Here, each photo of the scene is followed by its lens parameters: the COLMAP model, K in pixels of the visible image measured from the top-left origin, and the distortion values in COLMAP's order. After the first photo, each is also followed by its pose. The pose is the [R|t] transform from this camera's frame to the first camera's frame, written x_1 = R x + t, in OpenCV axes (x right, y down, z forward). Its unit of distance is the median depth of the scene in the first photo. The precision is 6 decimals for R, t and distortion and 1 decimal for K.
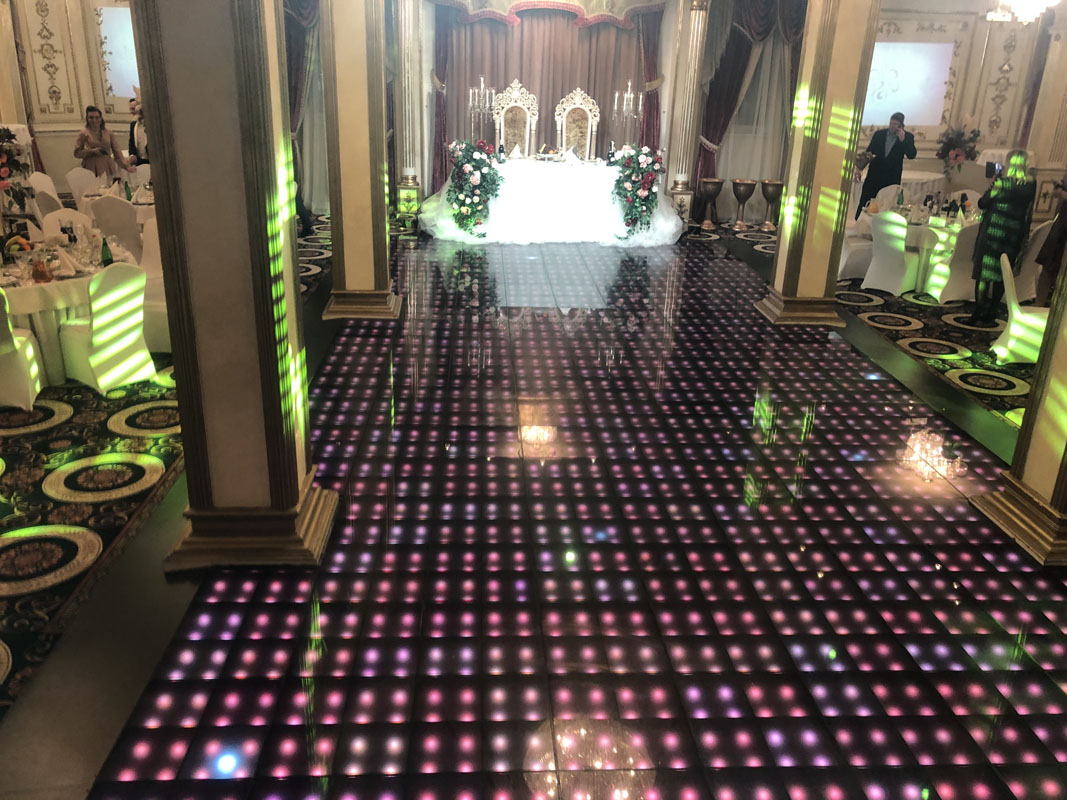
lens RADIAL K [[887.4, 0, 535.5], [0, 887.4, 375.5], [0, 0, 1]] dist [0.044469, -0.003522]
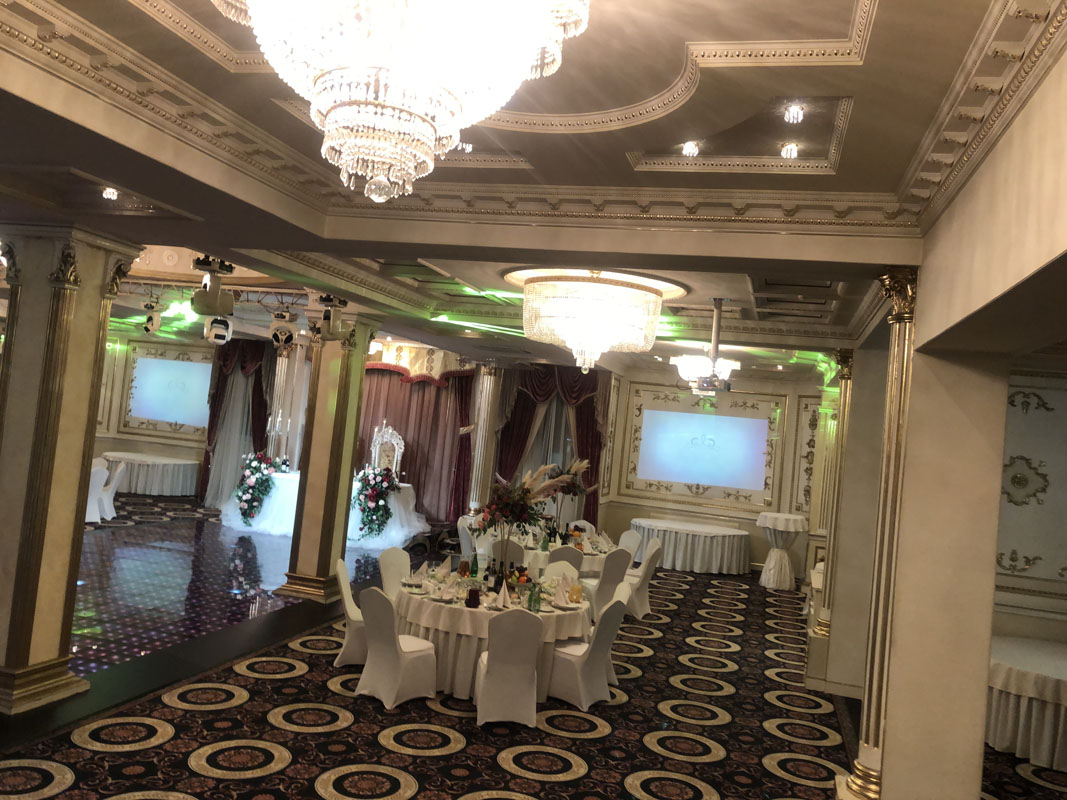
lens RADIAL K [[864.9, 0, 533.5], [0, 864.9, 400.0], [0, 0, 1]] dist [0.009059, 0.002022]
pose [[0.943510, 0.055091, -0.326732, 0.632693], [-0.171381, 0.925074, -0.338919, 0.024178], [0.283580, 0.375769, 0.882258, -0.040505]]
